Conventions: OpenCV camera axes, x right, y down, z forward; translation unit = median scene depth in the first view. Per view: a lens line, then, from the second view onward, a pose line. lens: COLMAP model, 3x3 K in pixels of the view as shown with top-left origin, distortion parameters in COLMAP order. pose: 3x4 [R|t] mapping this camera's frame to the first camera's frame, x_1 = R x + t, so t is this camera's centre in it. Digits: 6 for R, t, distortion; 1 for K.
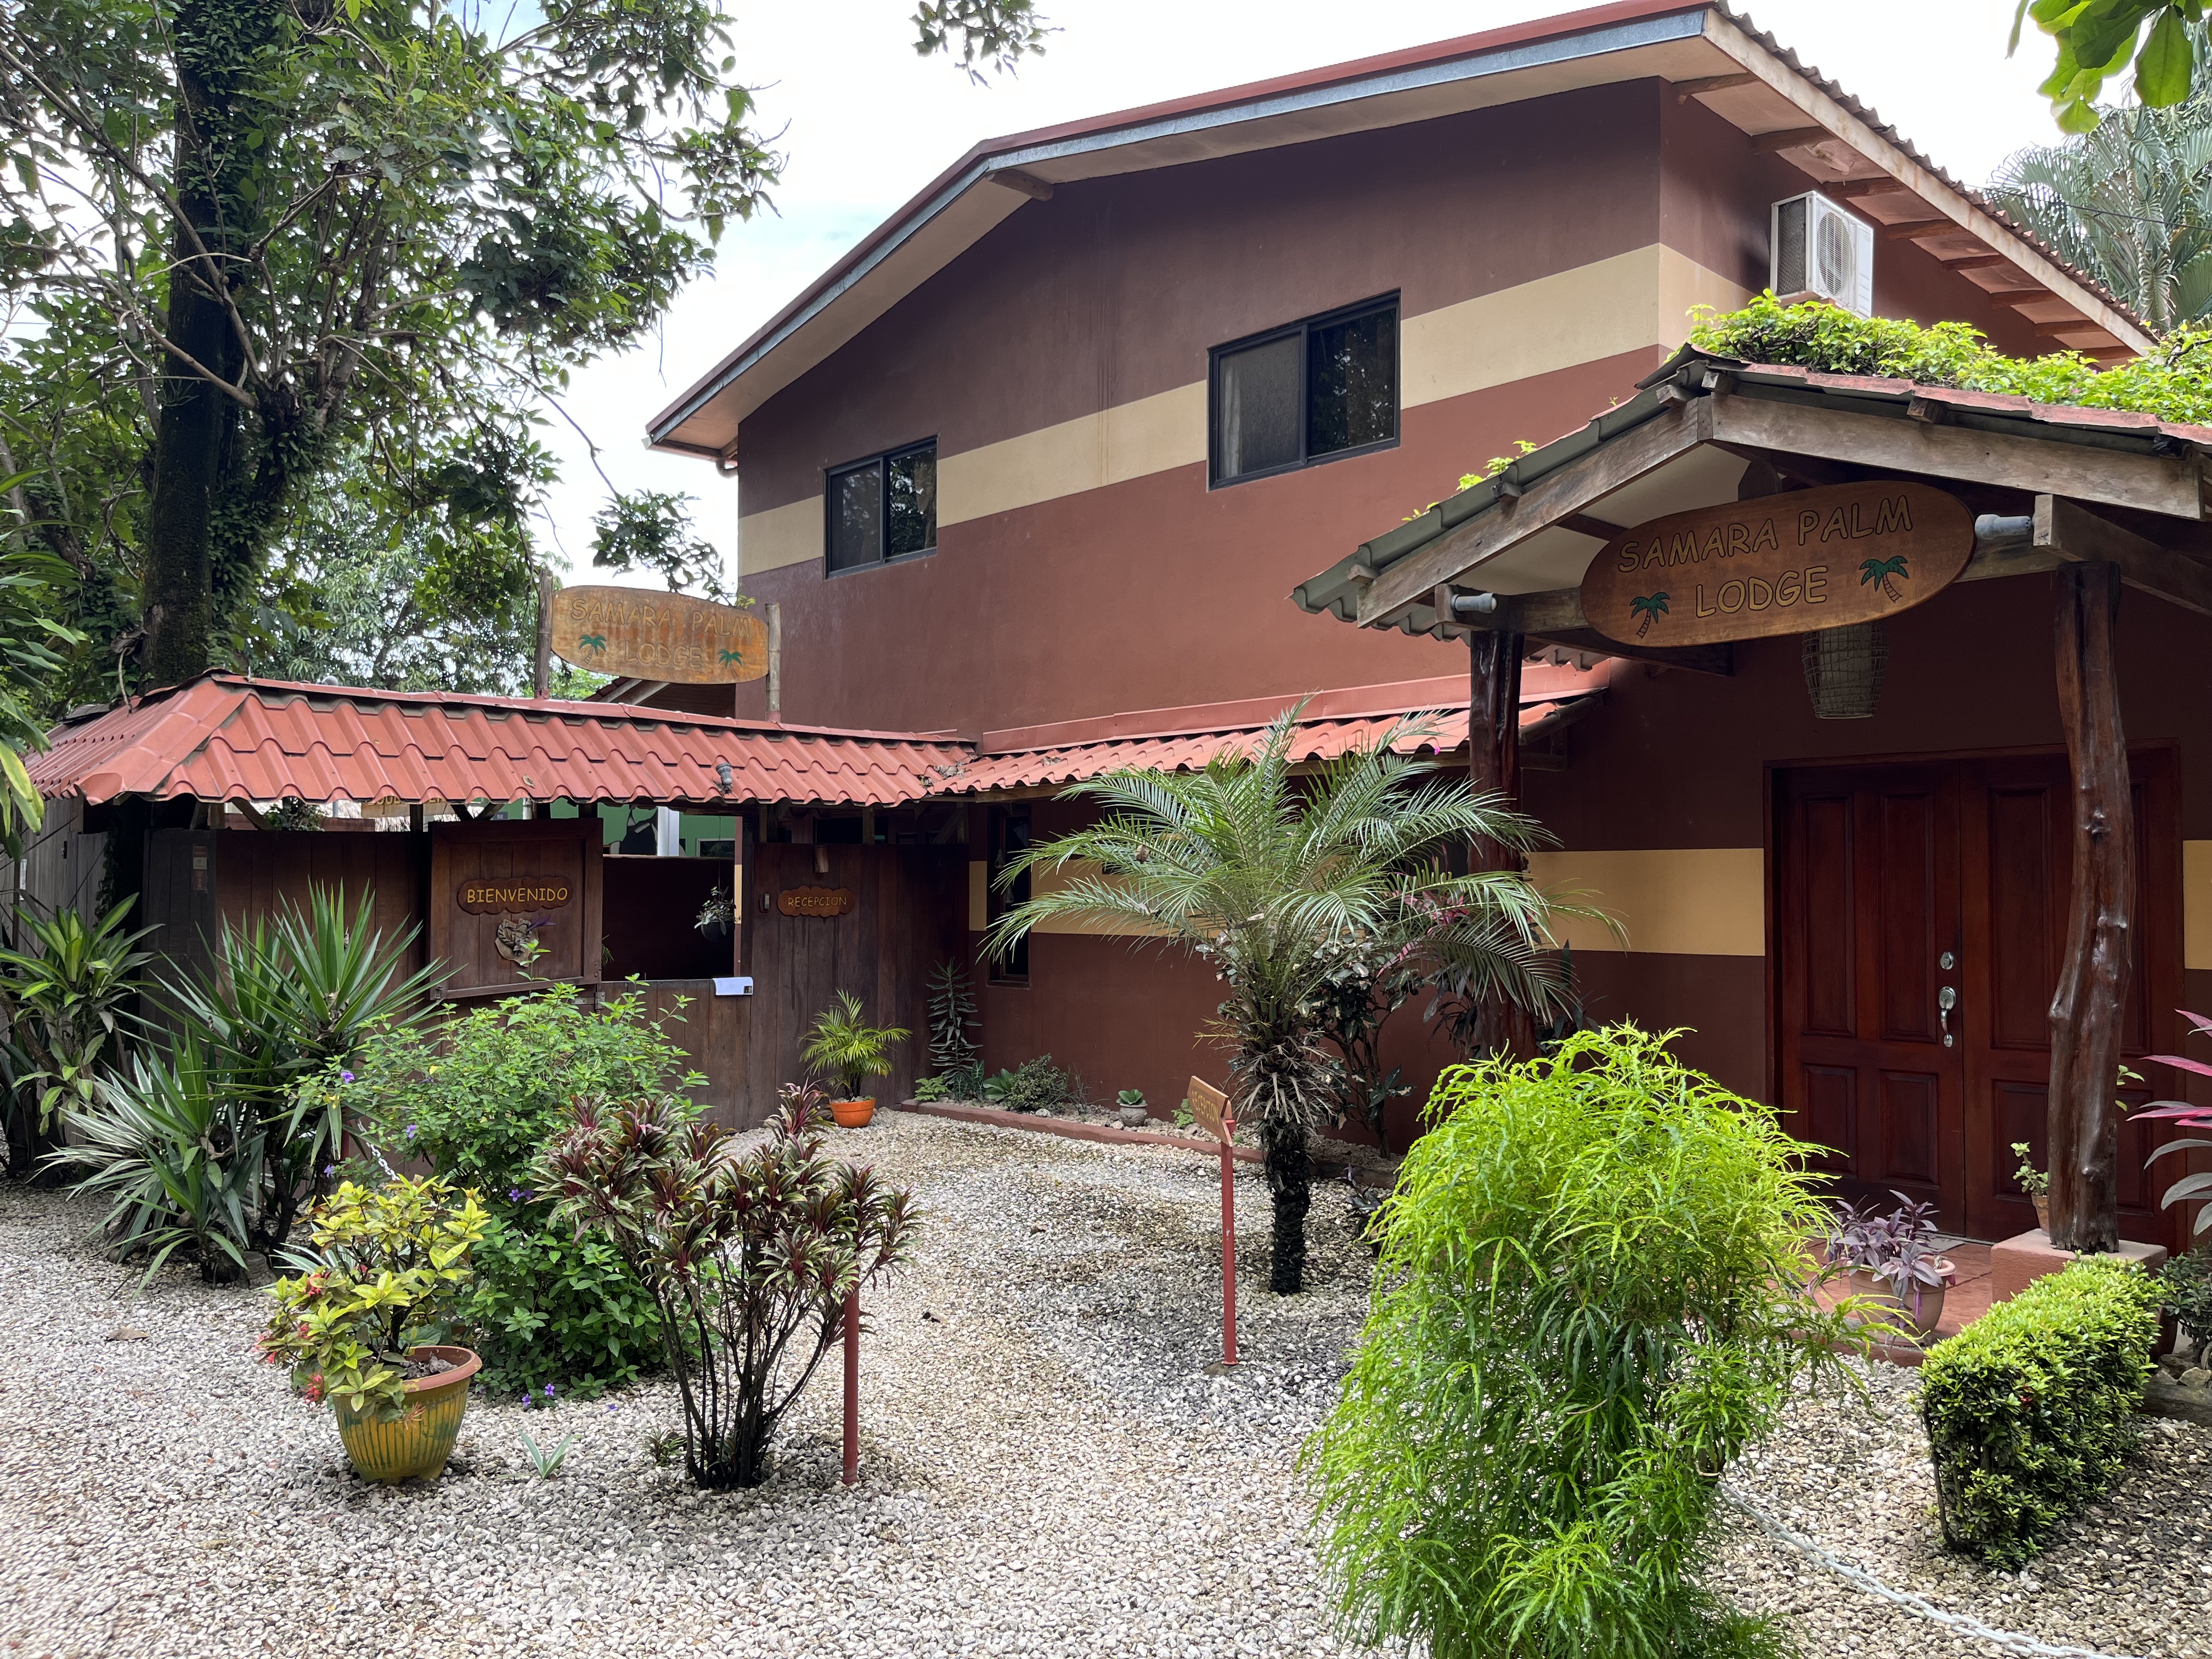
lens RADIAL K [[1678.0, 0, 1109.9], [0, 1678.0, 824.2], [0, 0, 1]] dist [0.063420, -0.084682]
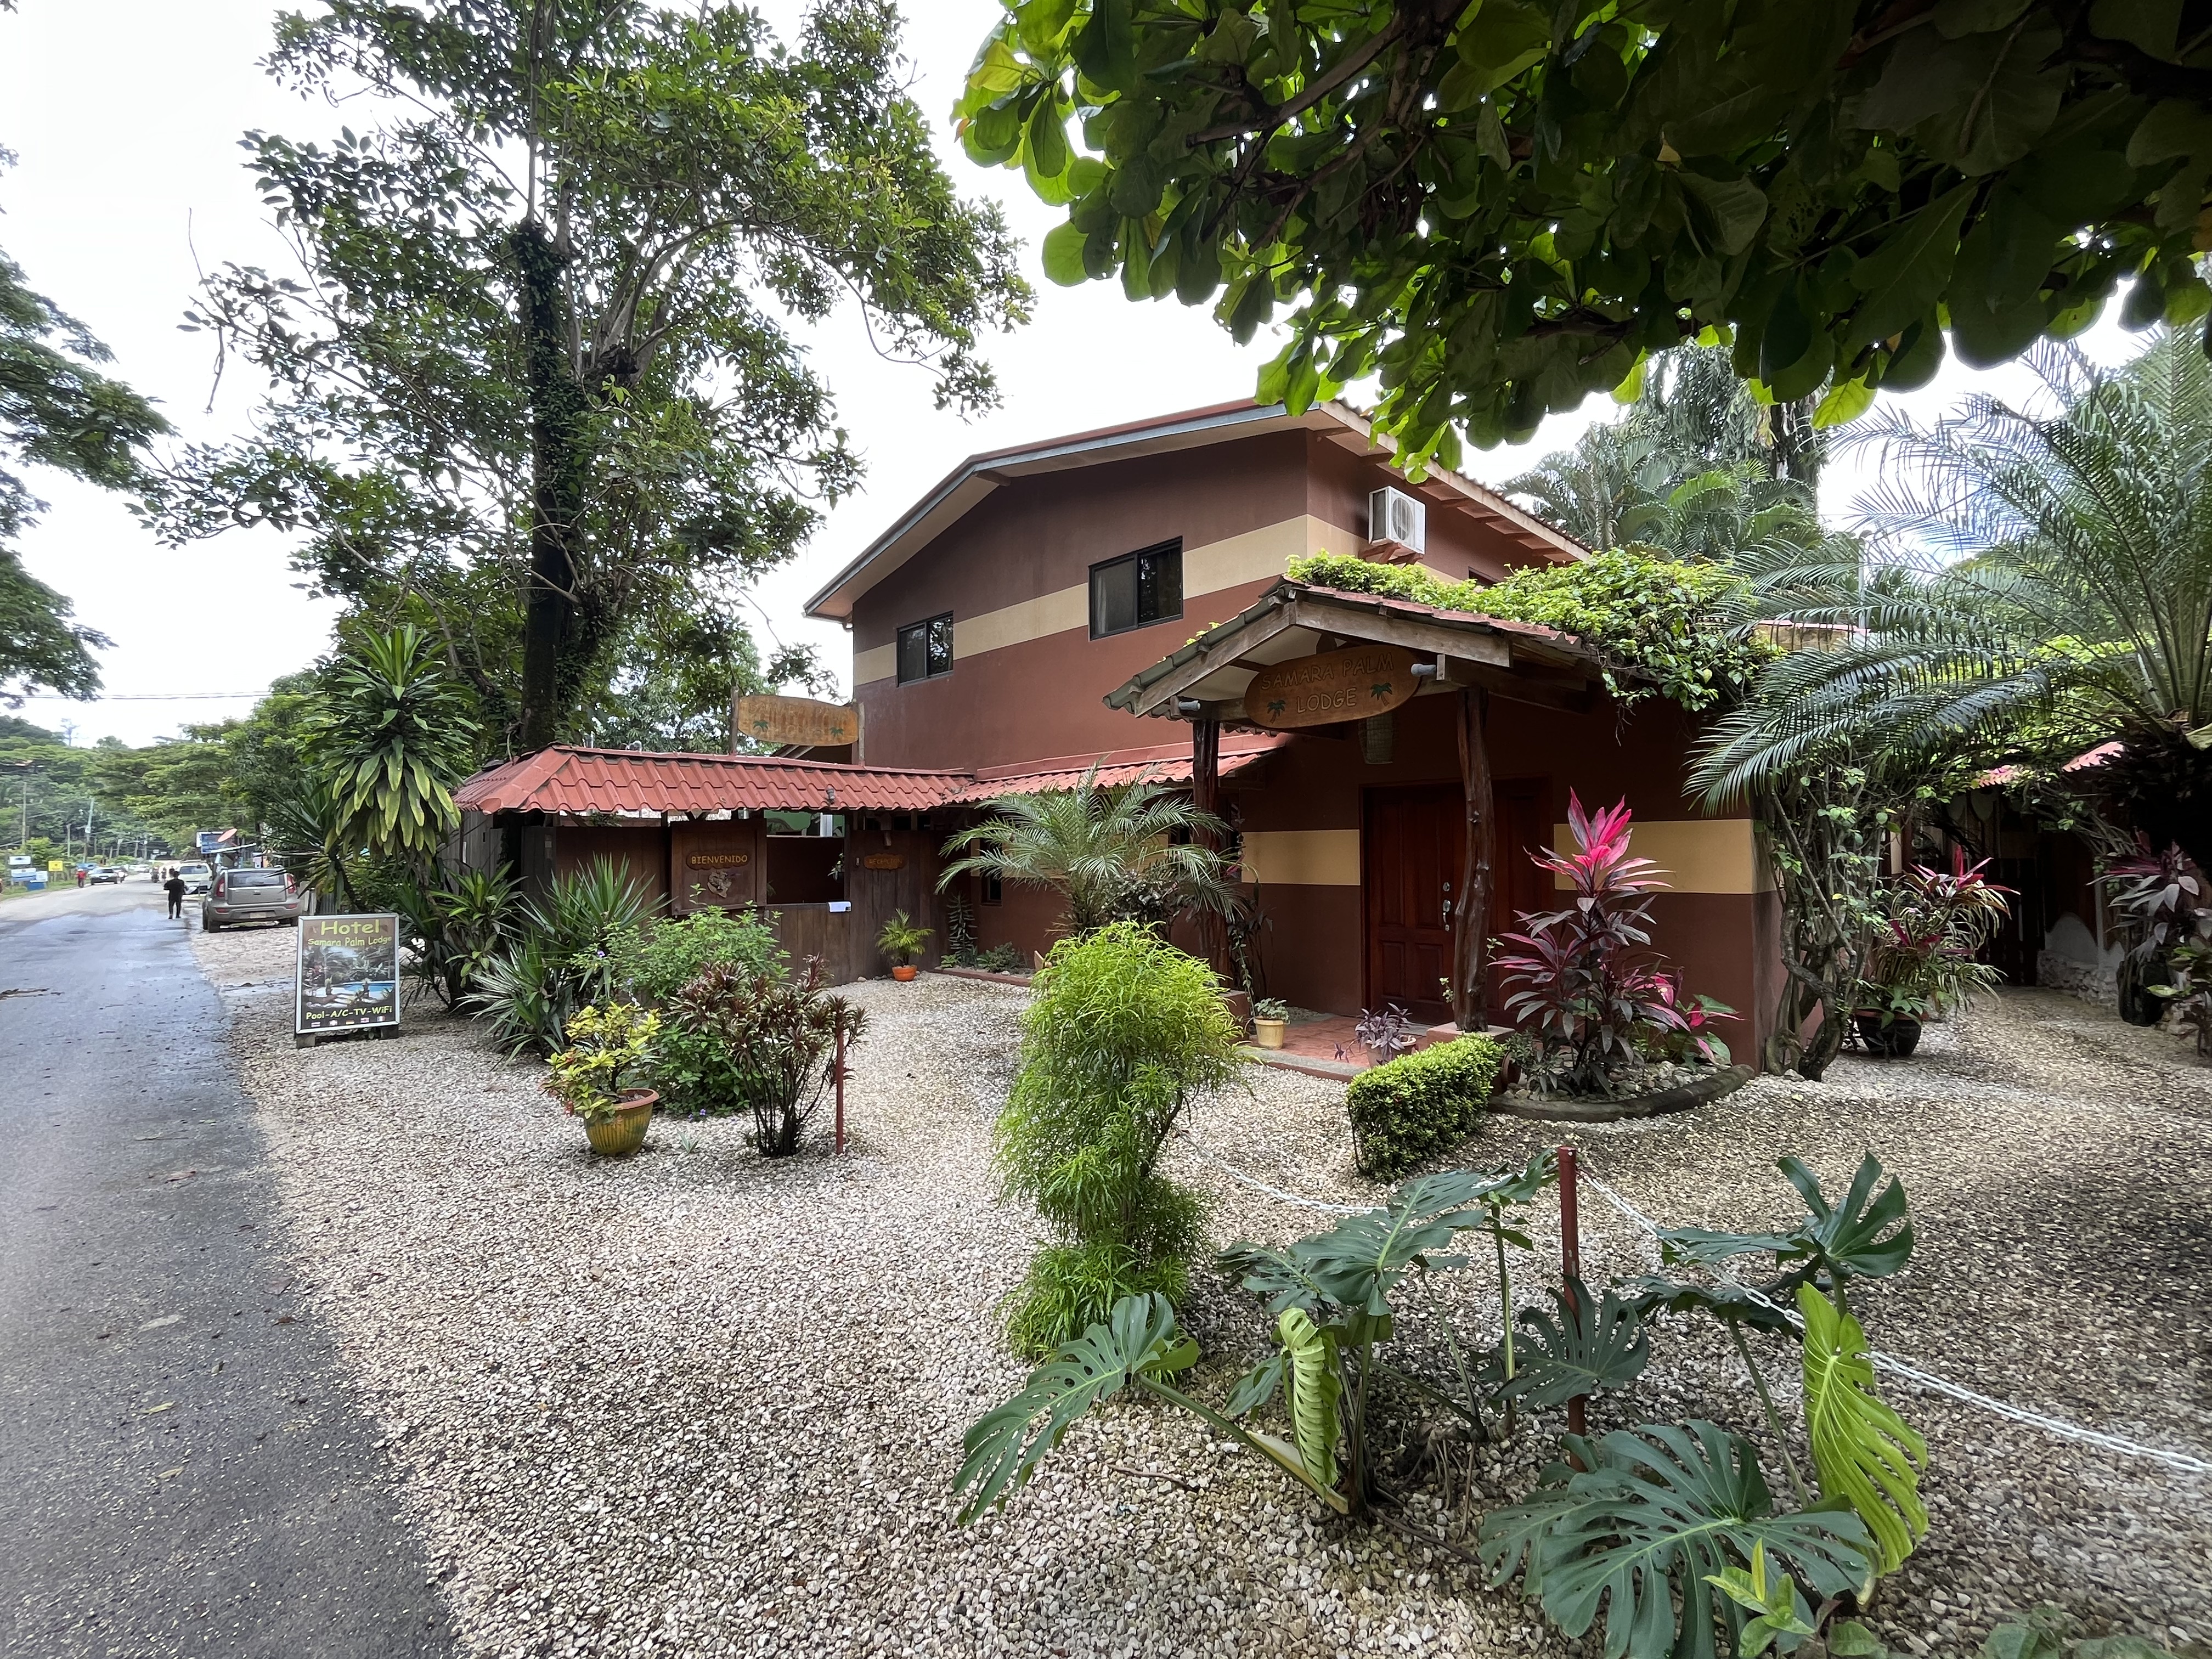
lens RADIAL K [[935.9, 0, 1103.8], [0, 935.9, 817.4], [0, 0, 1]] dist [0.004733, 0.000168]
pose [[0.999907, -0.009030, 0.010189, 0.086637], [0.009005, 0.999956, 0.002542, -0.005053], [-0.010211, -0.002450, 0.999945, -0.064171]]
